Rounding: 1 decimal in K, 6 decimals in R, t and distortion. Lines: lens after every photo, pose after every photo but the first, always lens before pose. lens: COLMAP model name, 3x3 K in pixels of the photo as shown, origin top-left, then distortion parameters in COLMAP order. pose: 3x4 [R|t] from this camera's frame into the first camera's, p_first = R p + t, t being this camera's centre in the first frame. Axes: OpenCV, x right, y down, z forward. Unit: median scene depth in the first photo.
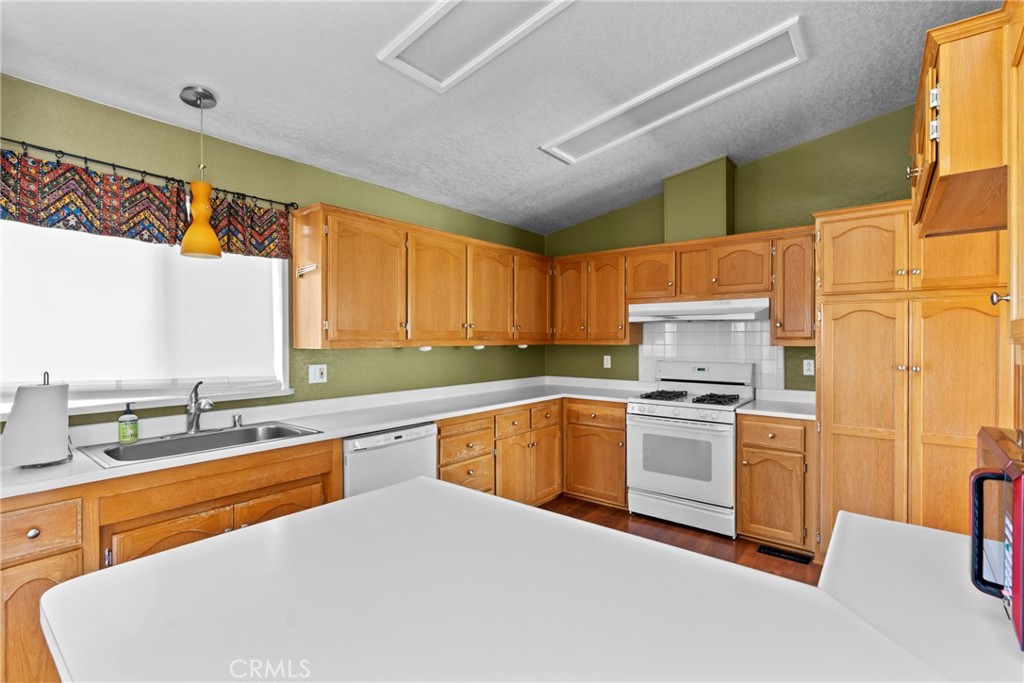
lens RADIAL K [[471.8, 0, 521.7], [0, 471.8, 337.1], [0, 0, 1]] dist [-0.002010, 0.000650]
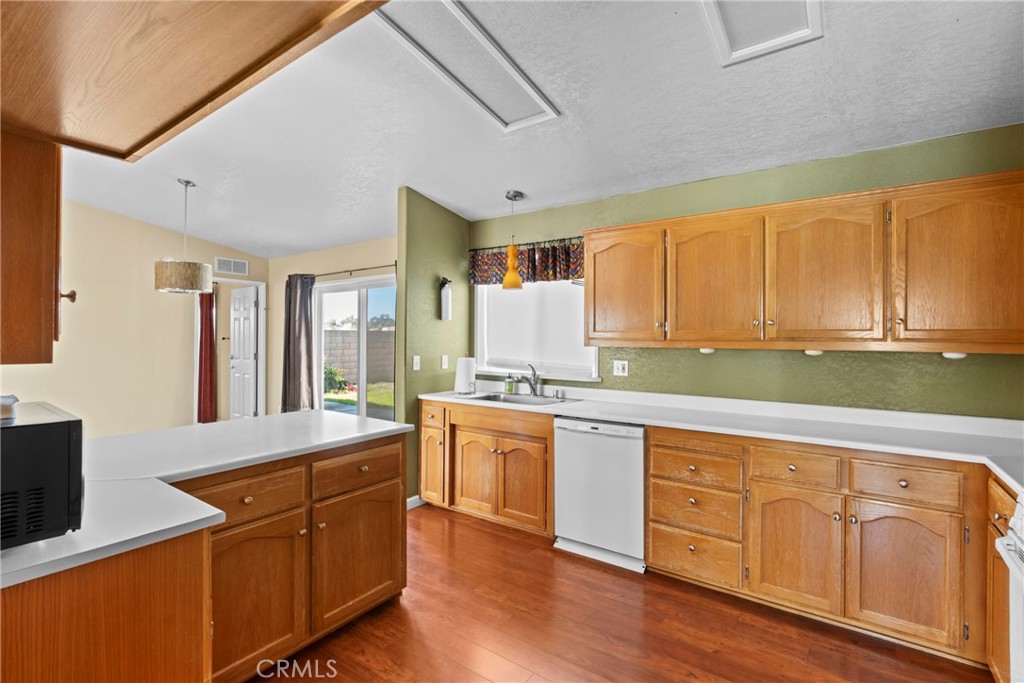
lens RADIAL K [[472.4, 0, 514.8], [0, 472.4, 332.4], [0, 0, 1]] dist [-0.003806, -0.000127]
pose [[0.040608, -0.010163, -0.999123, 0.693906], [-0.003390, 0.999941, -0.010309, 0.001082], [0.999169, 0.003806, 0.040571, 0.640763]]
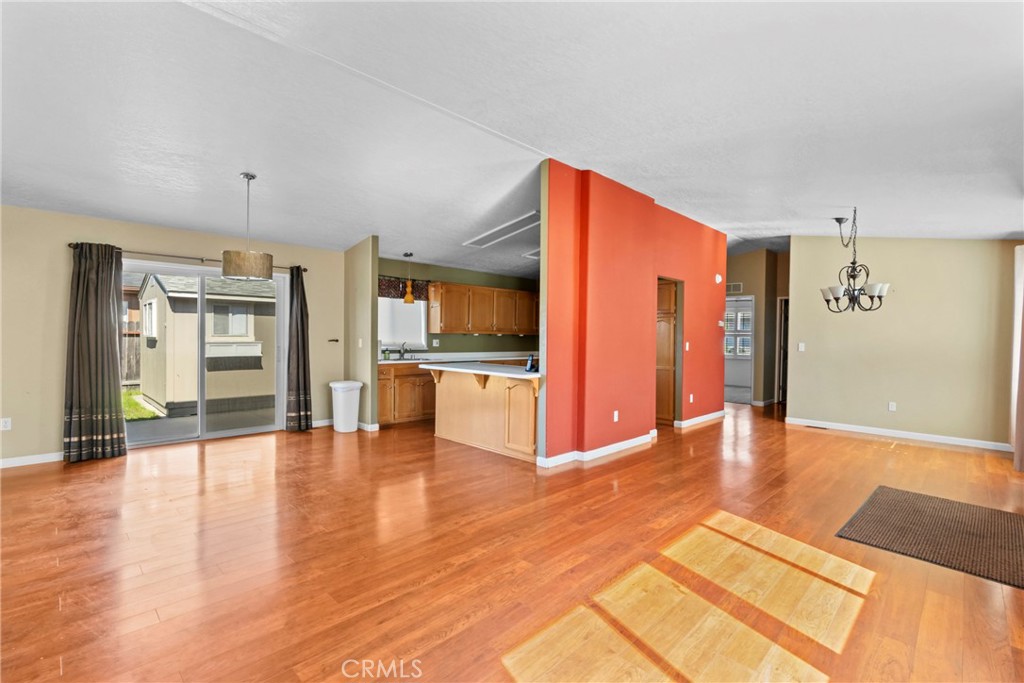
lens RADIAL K [[466.8, 0, 518.3], [0, 466.8, 339.7], [0, 0, 1]] dist [0.000082, 0.000617]
pose [[0.994128, 0.012851, -0.107443, 0.288923], [-0.012313, 0.999908, 0.005668, 0.036409], [0.107506, -0.004311, 0.994195, -1.455259]]
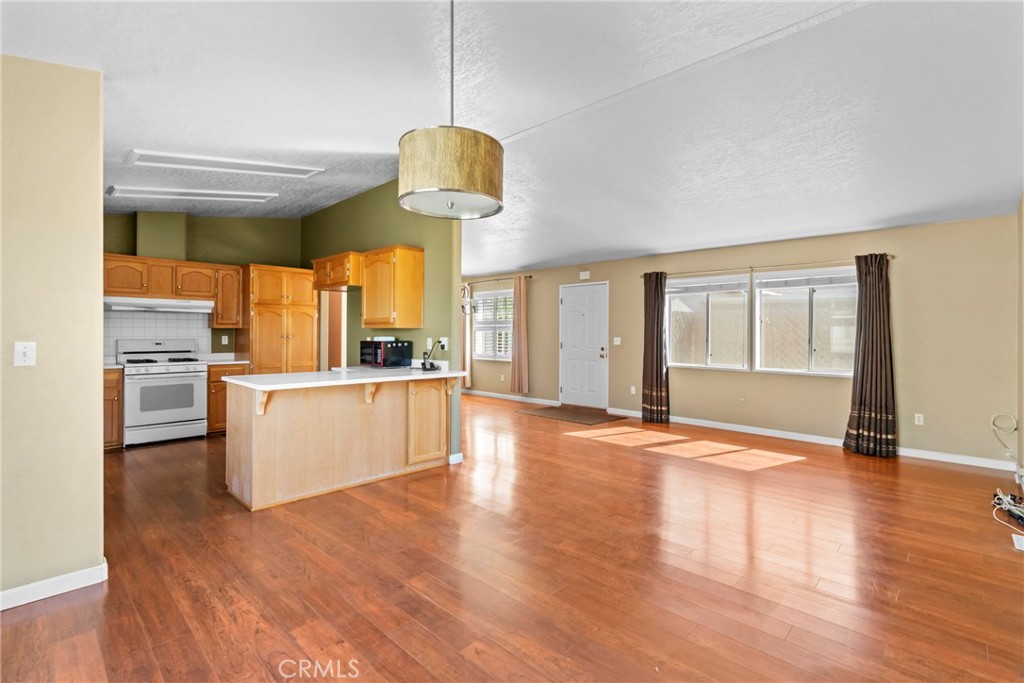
lens RADIAL K [[466.8, 0, 518.3], [0, 466.8, 339.7], [0, 0, 1]] dist [0.000082, 0.000617]
pose [[0.098854, -0.013610, 0.995009, -1.195585], [-0.006129, 0.999879, 0.014285, 0.032889], [-0.995083, -0.007510, 0.098758, -0.349597]]
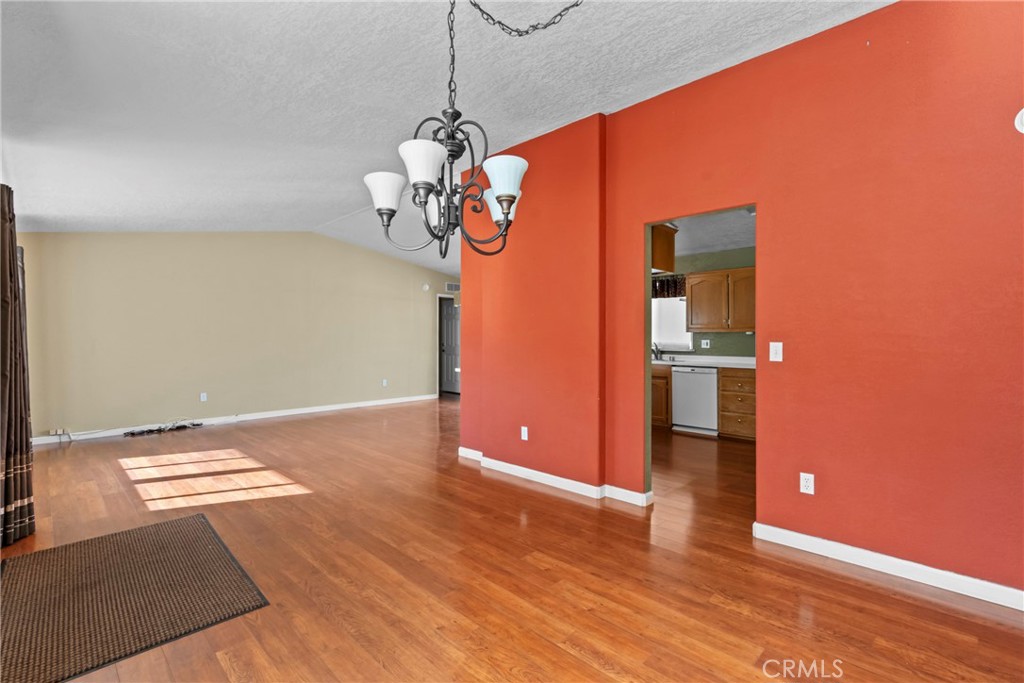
lens RADIAL K [[471.8, 0, 521.7], [0, 471.8, 337.1], [0, 0, 1]] dist [-0.002010, 0.000650]
pose [[-0.108891, 0.000315, -0.994054, 1.774839], [0.003292, 0.999995, -0.000043, 0.039757], [0.994048, -0.003277, -0.108892, 0.348565]]
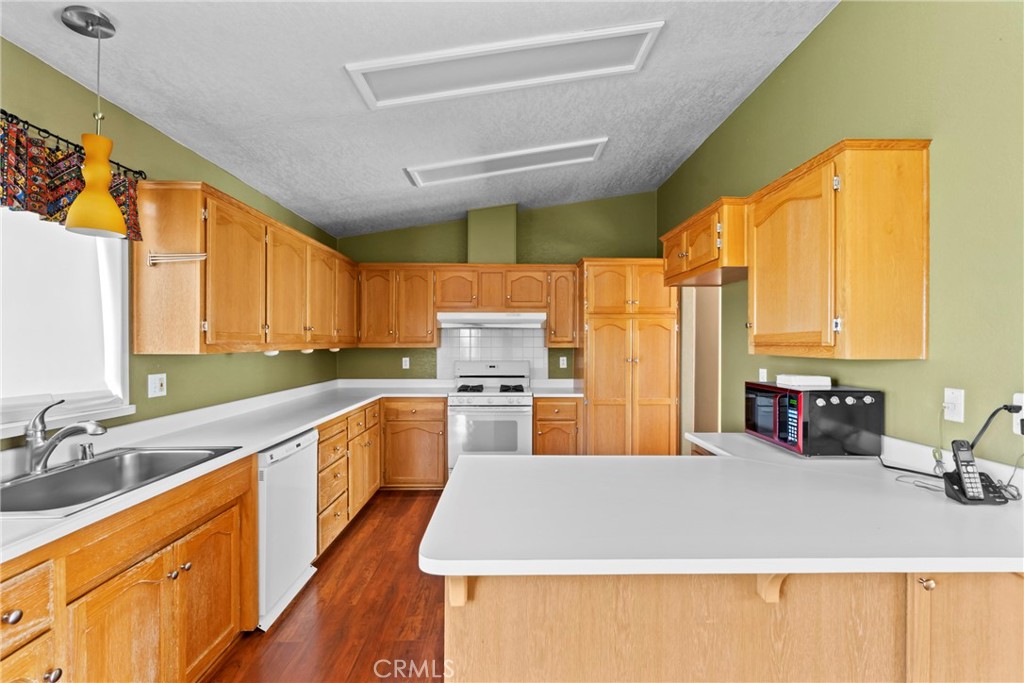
lens RADIAL K [[466.8, 0, 518.3], [0, 466.8, 339.7], [0, 0, 1]] dist [0.000082, 0.000617]
pose [[0.773701, 0.004625, 0.633534, -0.430273], [-0.003710, 0.999989, -0.002768, -0.000417], [-0.633540, -0.000209, 0.773710, -0.010298]]
